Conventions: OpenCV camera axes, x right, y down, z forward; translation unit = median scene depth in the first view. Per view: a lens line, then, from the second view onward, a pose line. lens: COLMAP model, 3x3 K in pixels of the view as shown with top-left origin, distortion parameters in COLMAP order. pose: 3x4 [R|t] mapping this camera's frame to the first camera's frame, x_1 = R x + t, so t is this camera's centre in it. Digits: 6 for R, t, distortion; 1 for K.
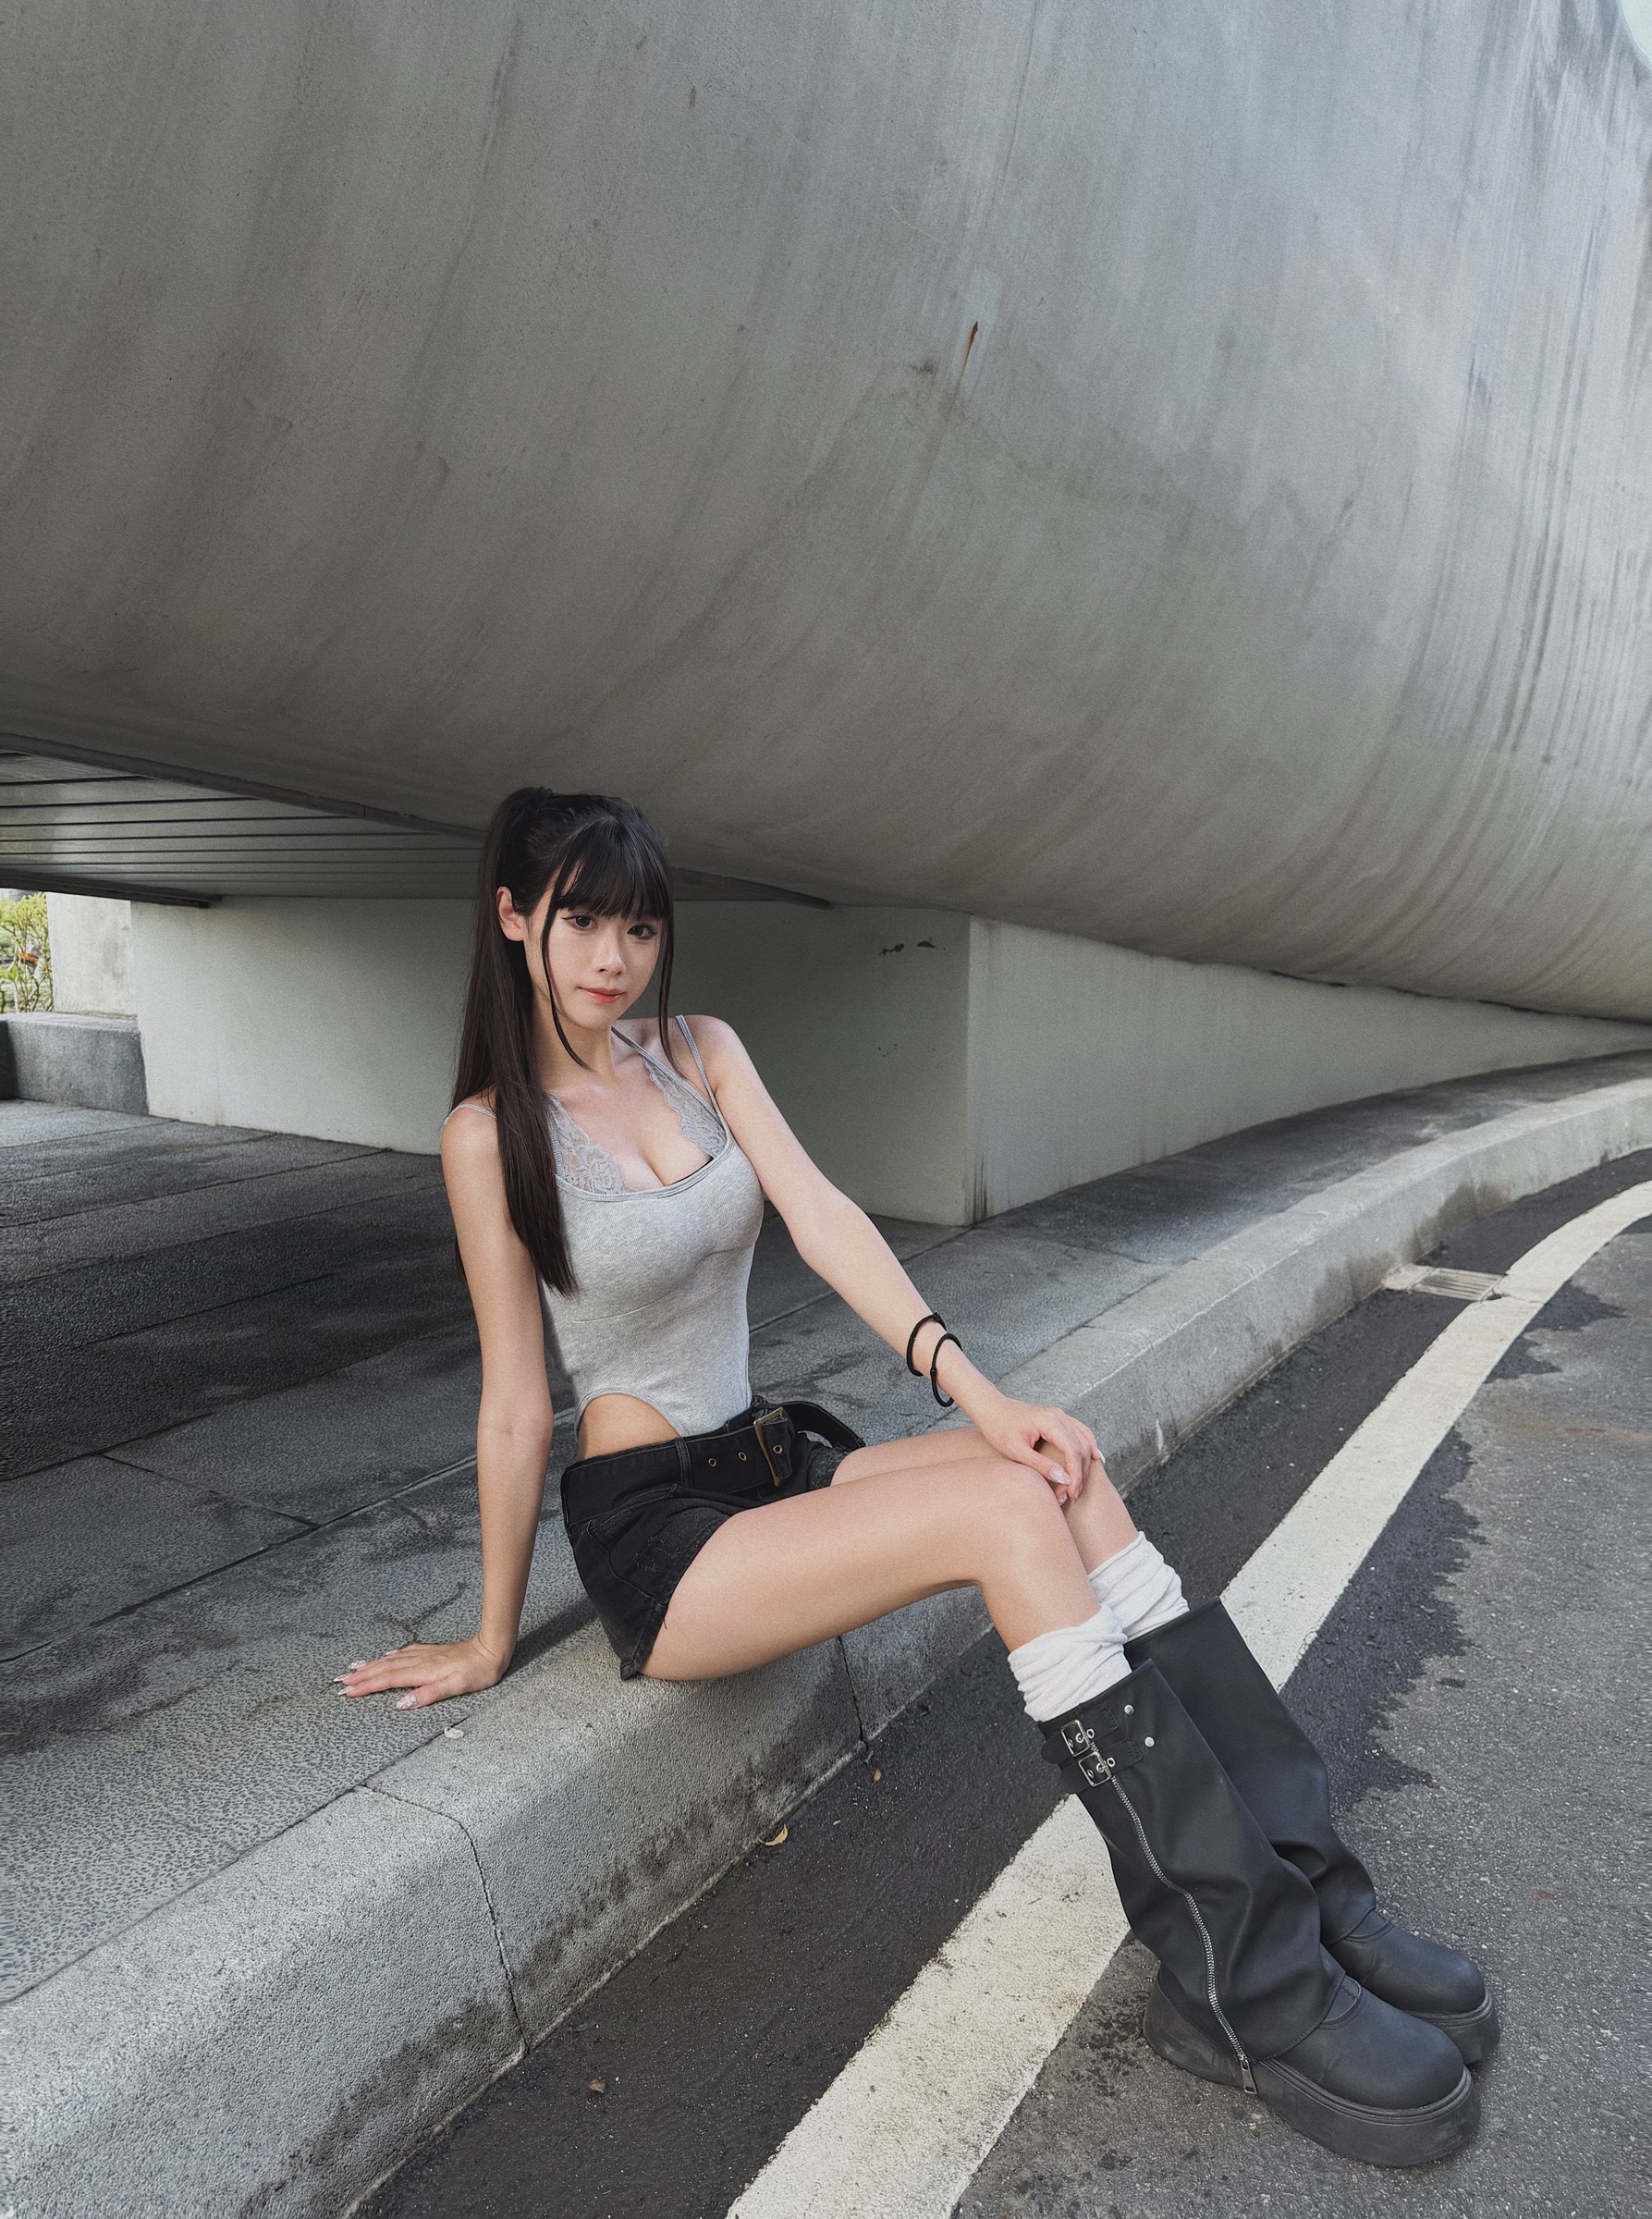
lens RADIAL K [[1650.4, 0, 909.5], [0, 1650.4, 1021.6], [0, 0, 1]] dist [0.038927, 0.083037]
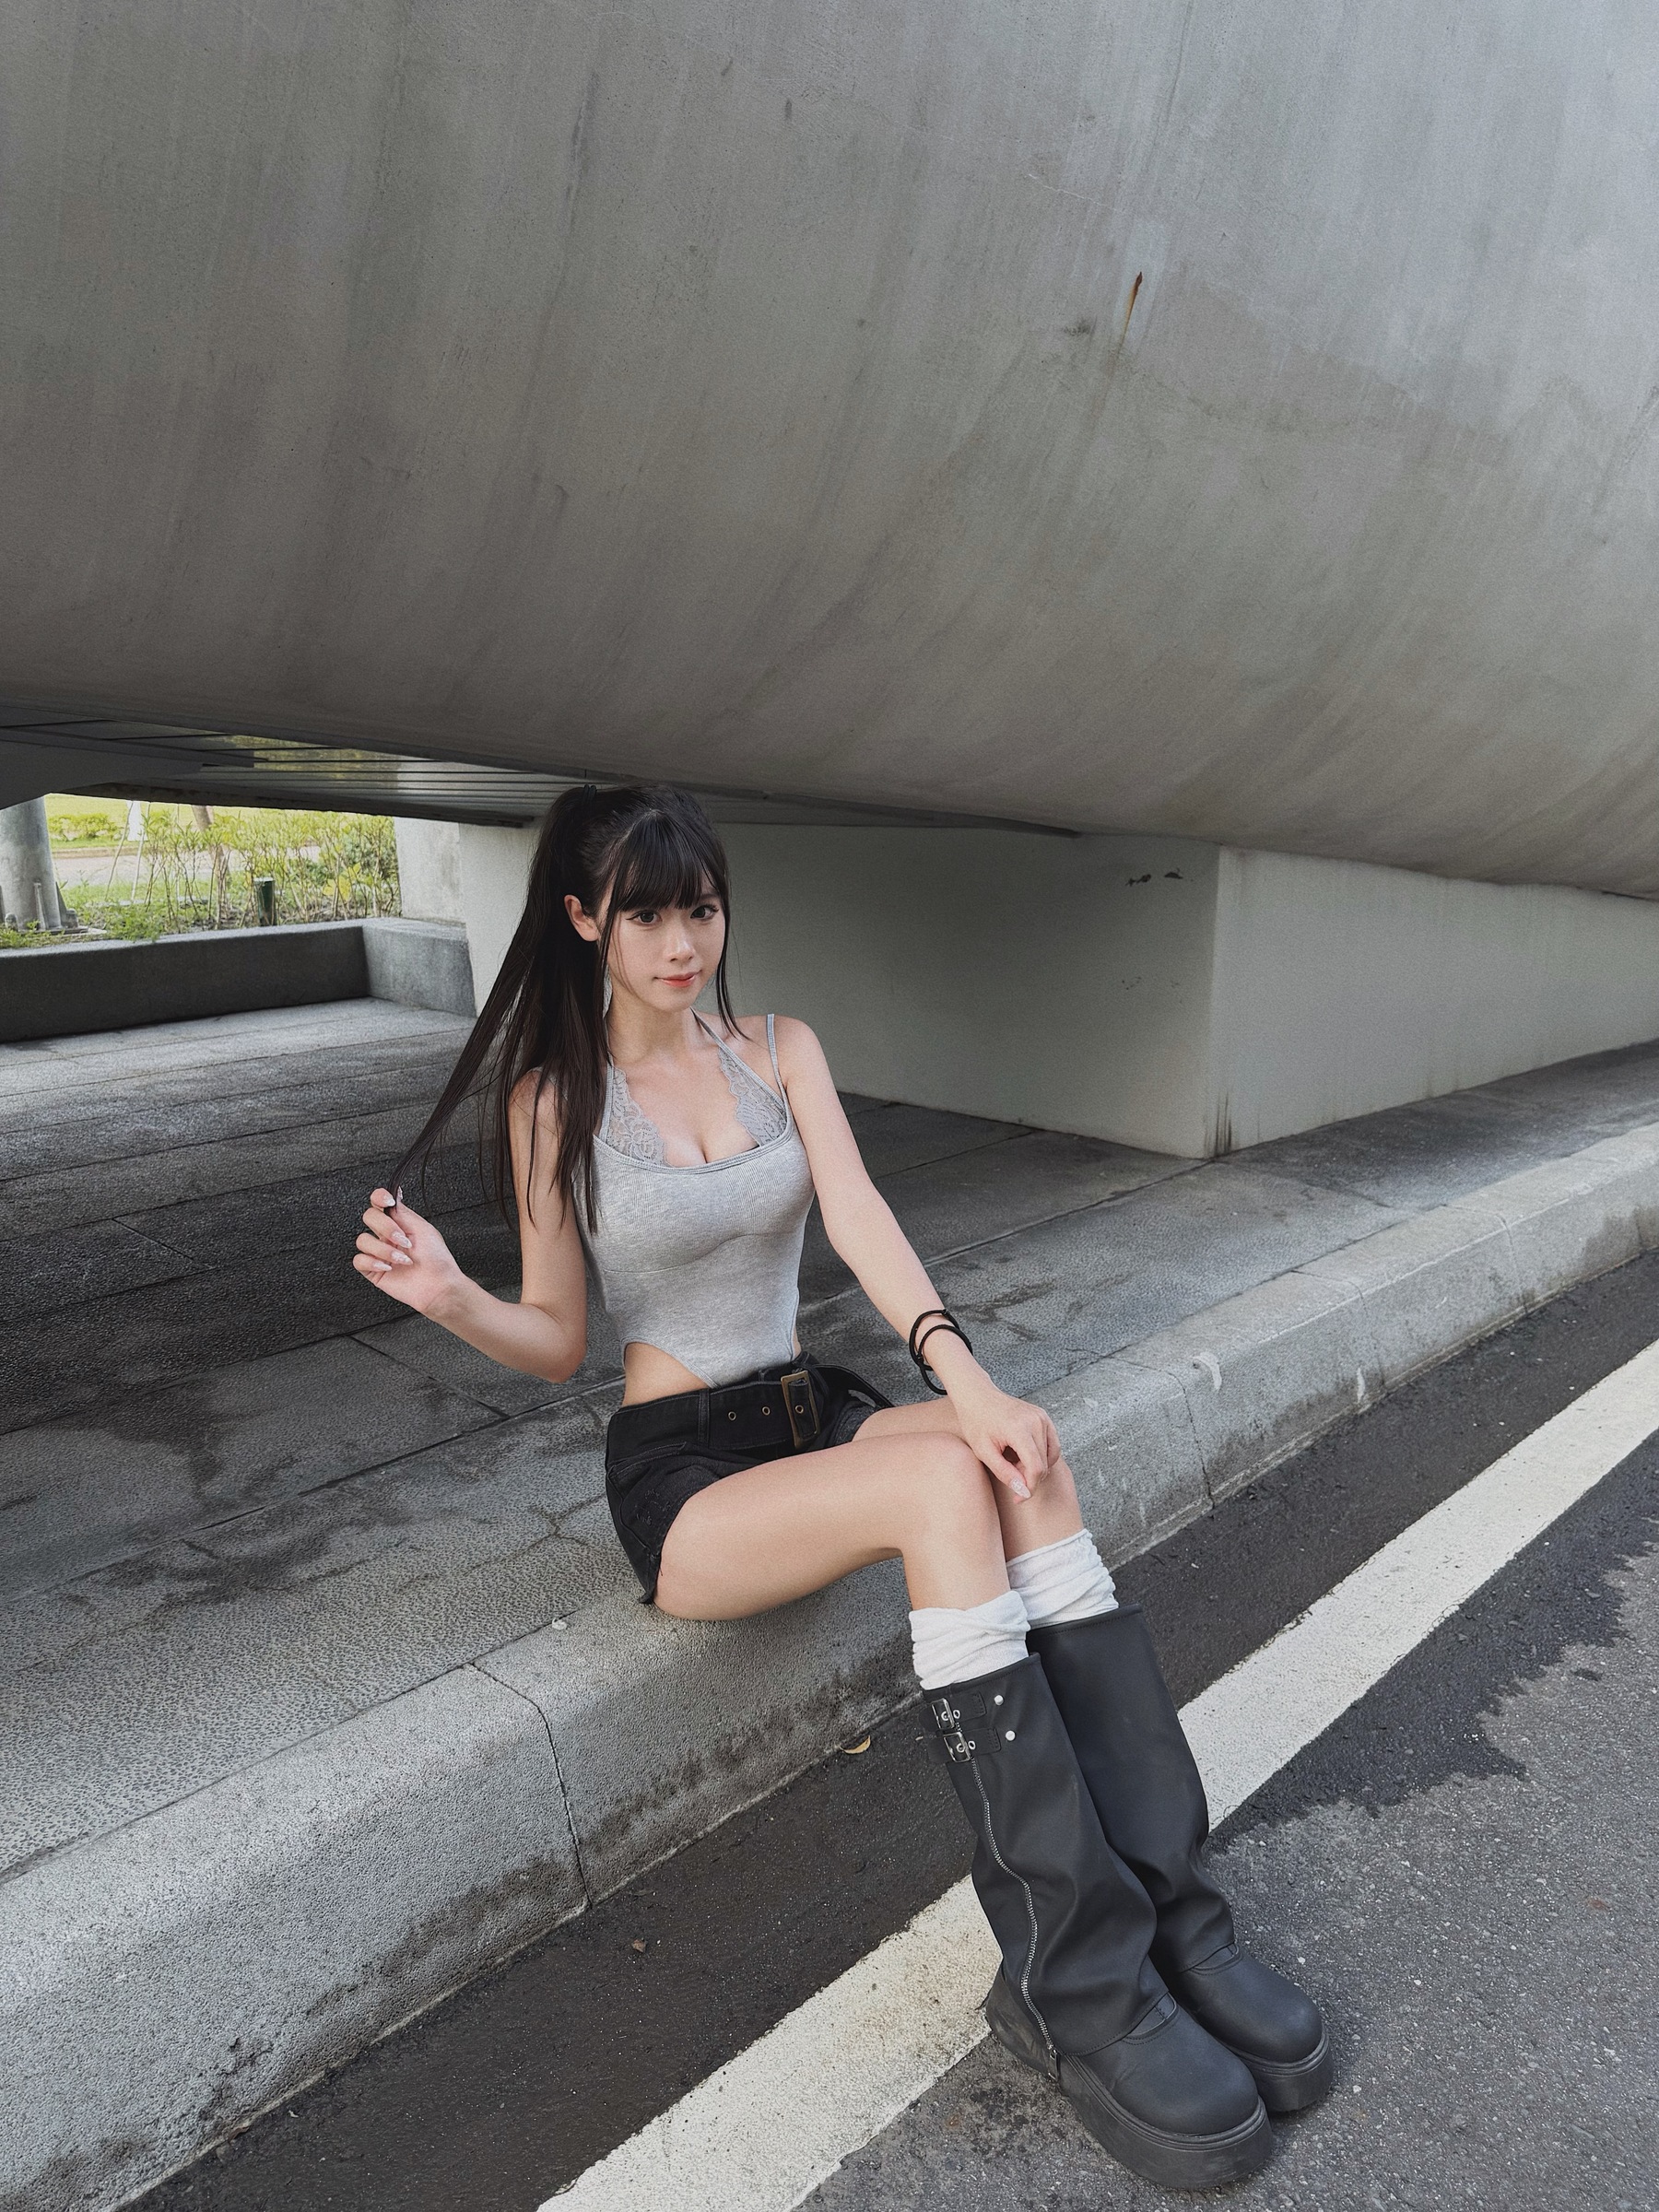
lens RADIAL K [[1602.9, 0, 832.9], [0, 1602.9, 1050.6], [0, 0, 1]] dist [0.066839, 0.071121]
pose [[0.979066, 0.030201, -0.201288, 0.120026], [-0.016757, 0.997534, 0.068159, -0.043578], [0.202850, -0.063359, 0.977158, -0.015982]]
